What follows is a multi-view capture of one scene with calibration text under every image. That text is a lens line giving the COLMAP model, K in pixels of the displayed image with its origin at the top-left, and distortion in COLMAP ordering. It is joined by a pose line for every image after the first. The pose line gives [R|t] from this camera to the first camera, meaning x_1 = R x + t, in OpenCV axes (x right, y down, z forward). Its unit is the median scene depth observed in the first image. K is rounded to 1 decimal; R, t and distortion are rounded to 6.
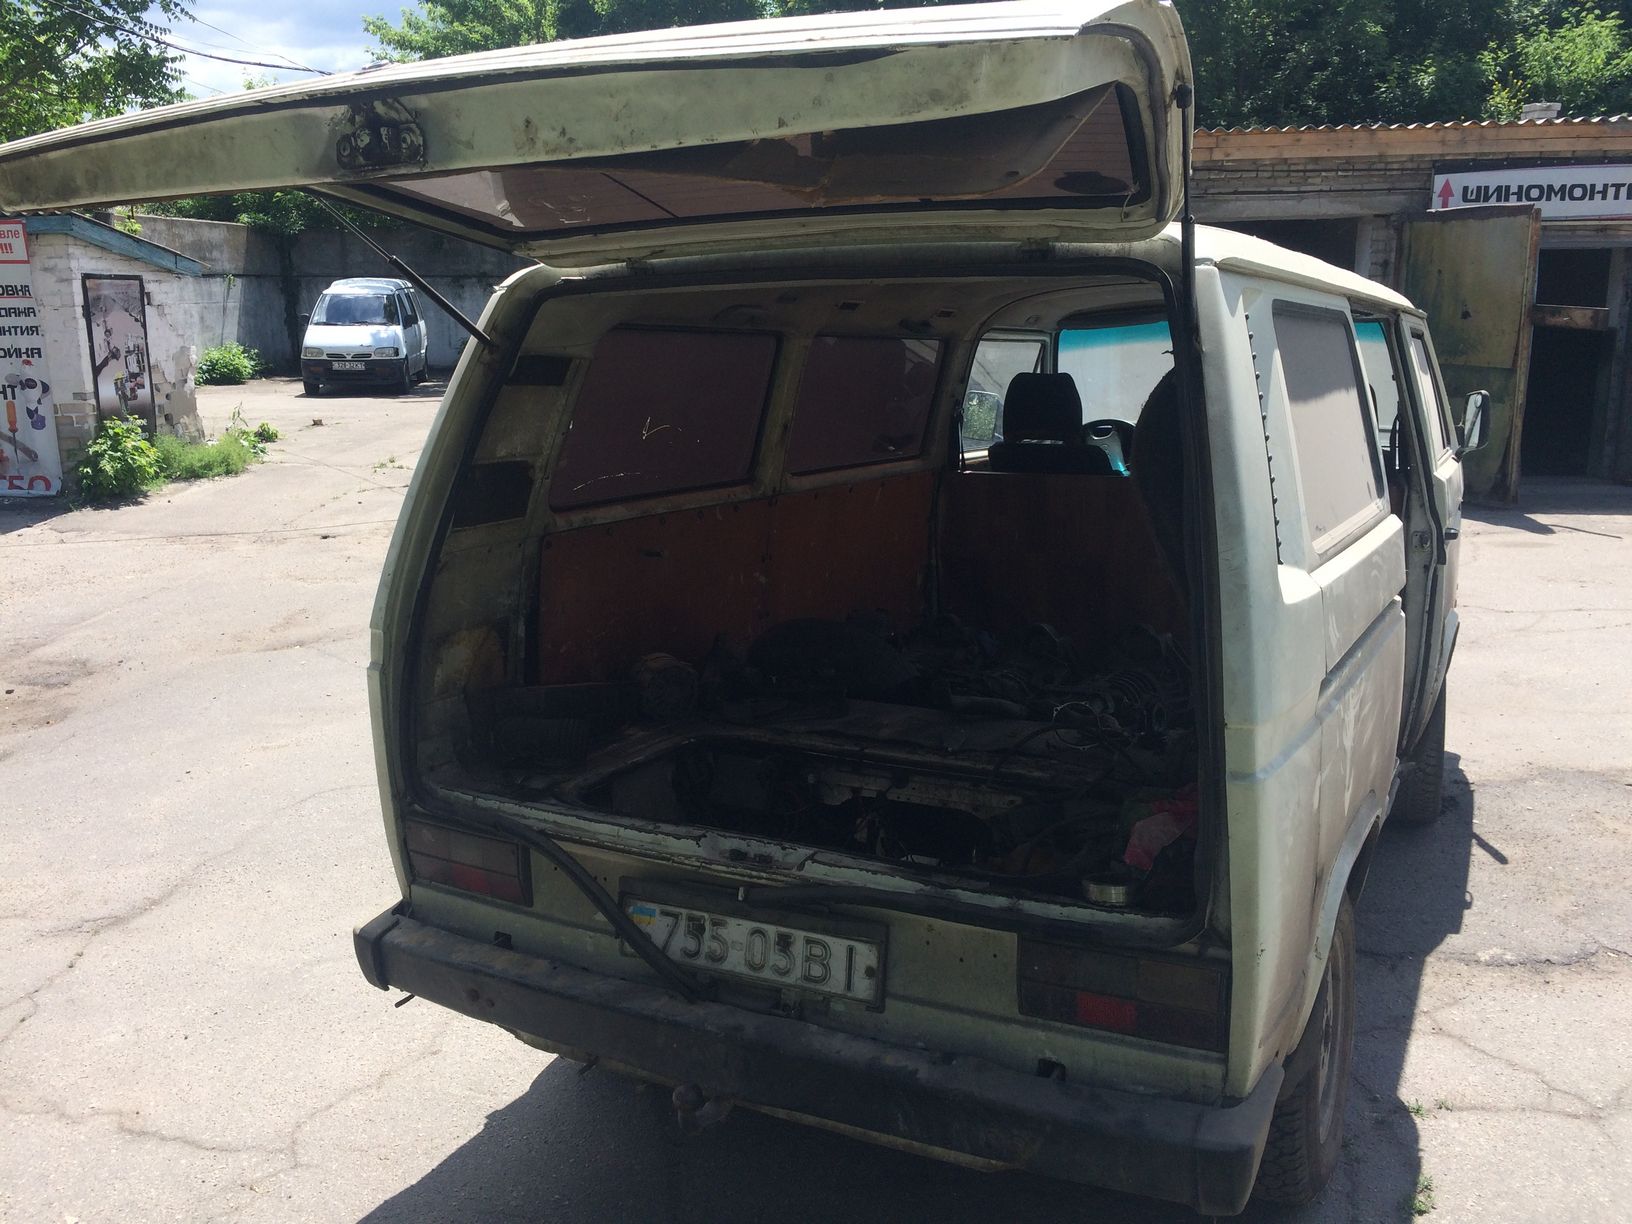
lens RADIAL K [[1395.7, 0, 816.0], [0, 1395.7, 612.0], [0, 0, 1]] dist [0.024019, 0.006574]
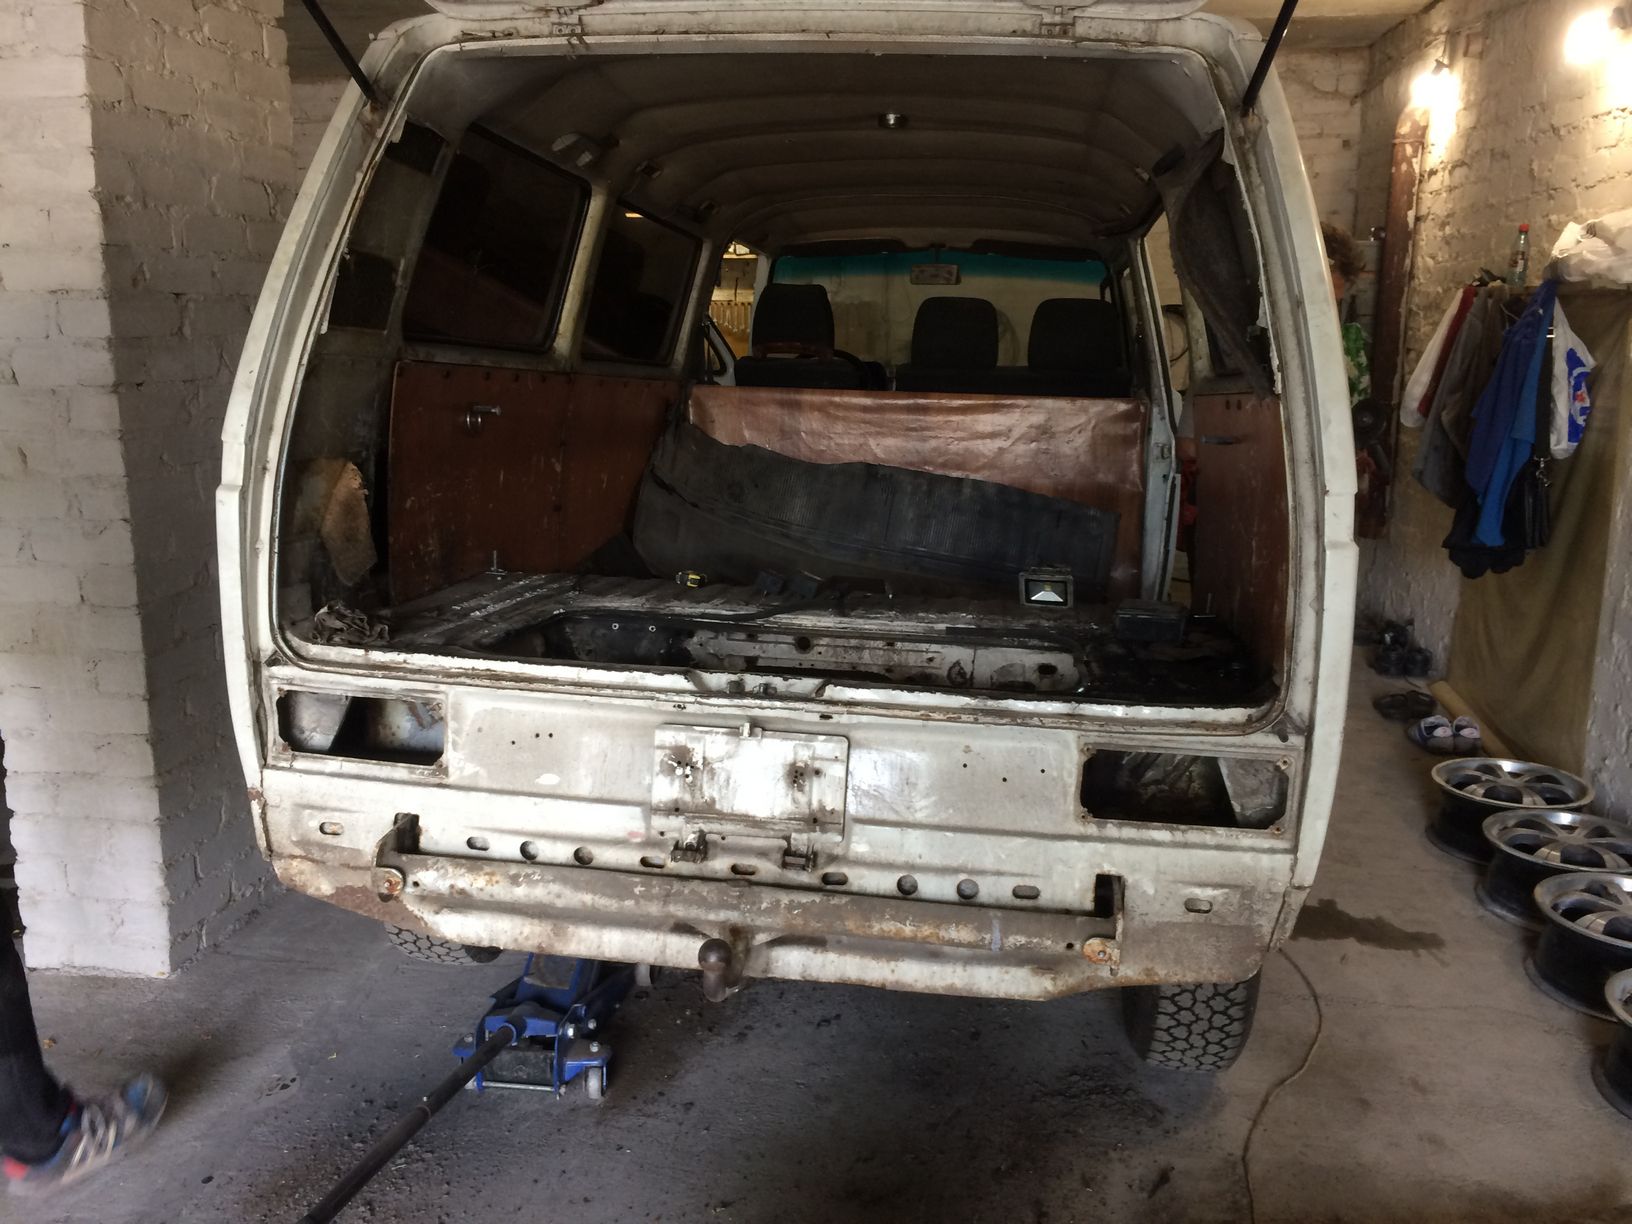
lens RADIAL K [[1401.0, 0, 816.0], [0, 1401.0, 612.0], [0, 0, 1]] dist [0.013034, 0.002971]
pose [[0.945828, -0.013748, 0.324377, -0.243060], [0.017520, 0.999809, -0.008711, 0.112863], [-0.324196, 0.013923, 0.945888, 0.131197]]
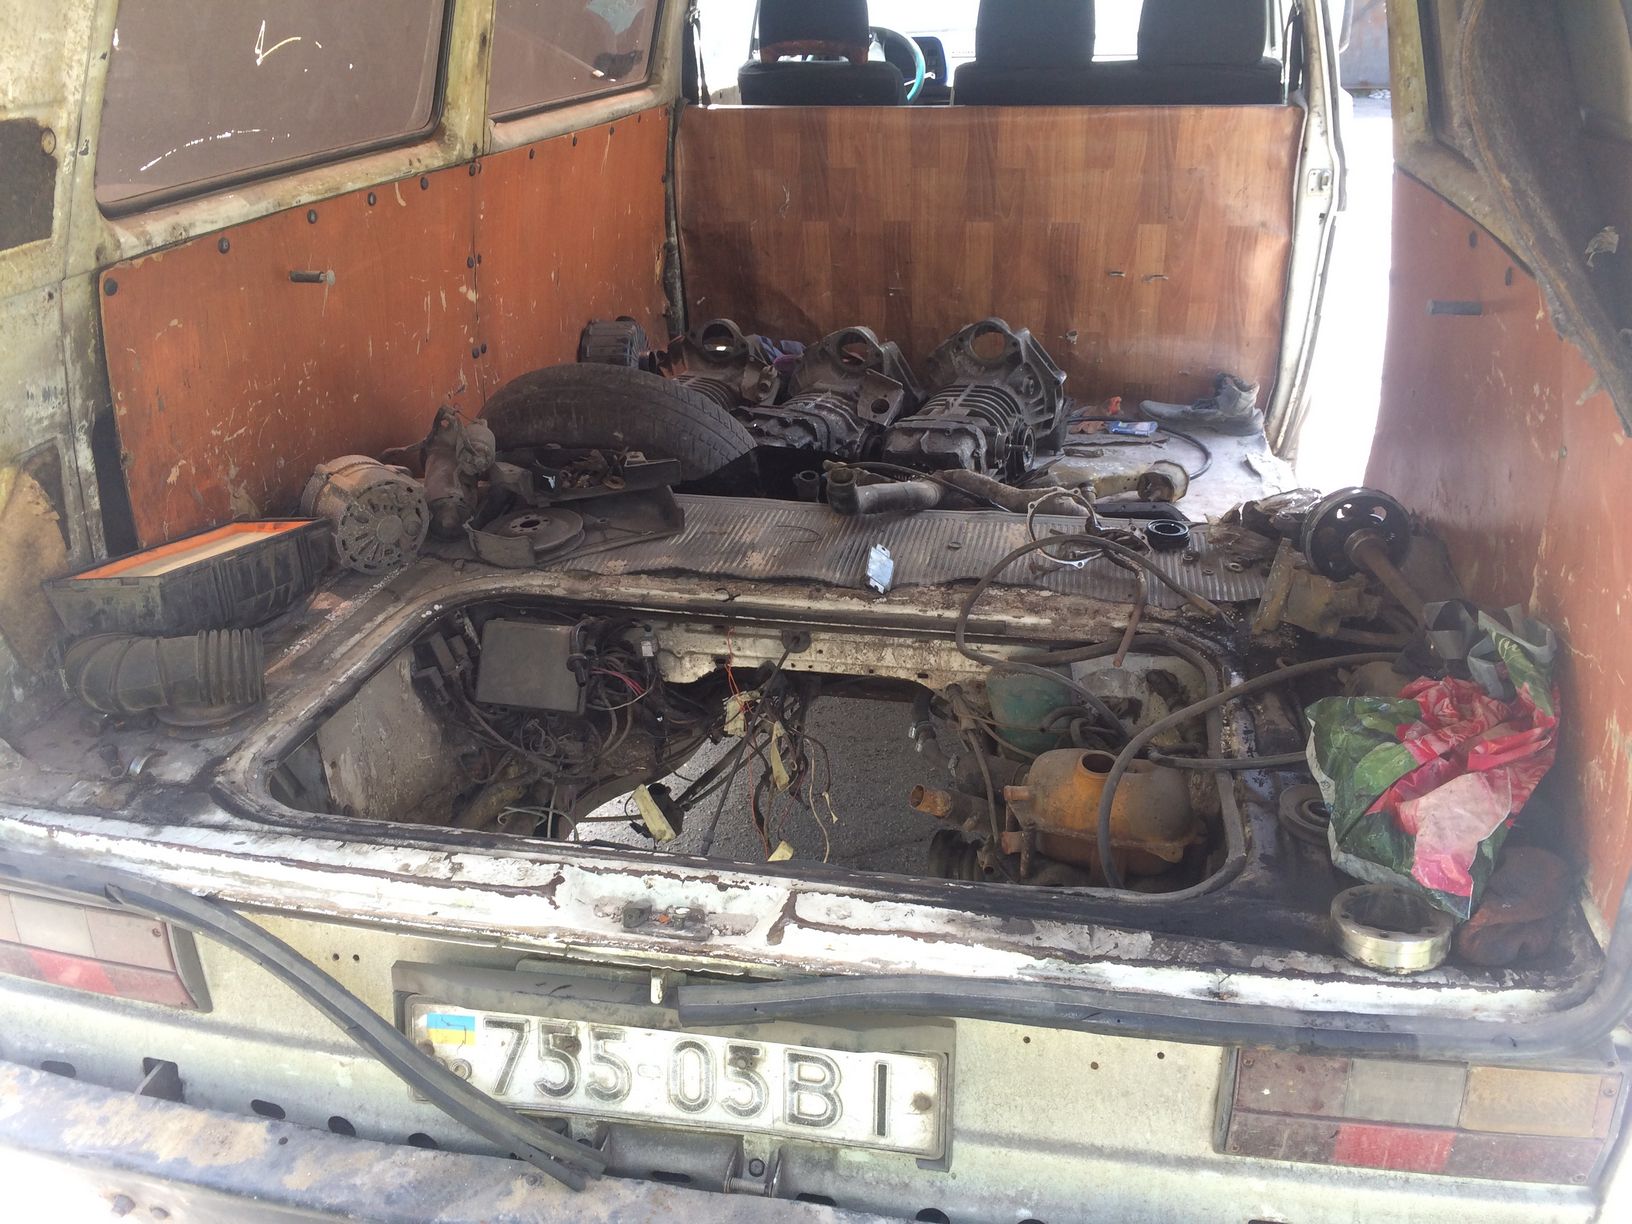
lens RADIAL K [[1403.2, 0, 806.8], [0, 1403.2, 616.5], [0, 0, 1]] dist [0.094583, -0.155154]
pose [[0.962807, -0.121377, 0.241392, -0.090134], [0.058194, 0.965605, 0.253417, -0.051205], [-0.263848, -0.229944, 0.936755, 0.434024]]
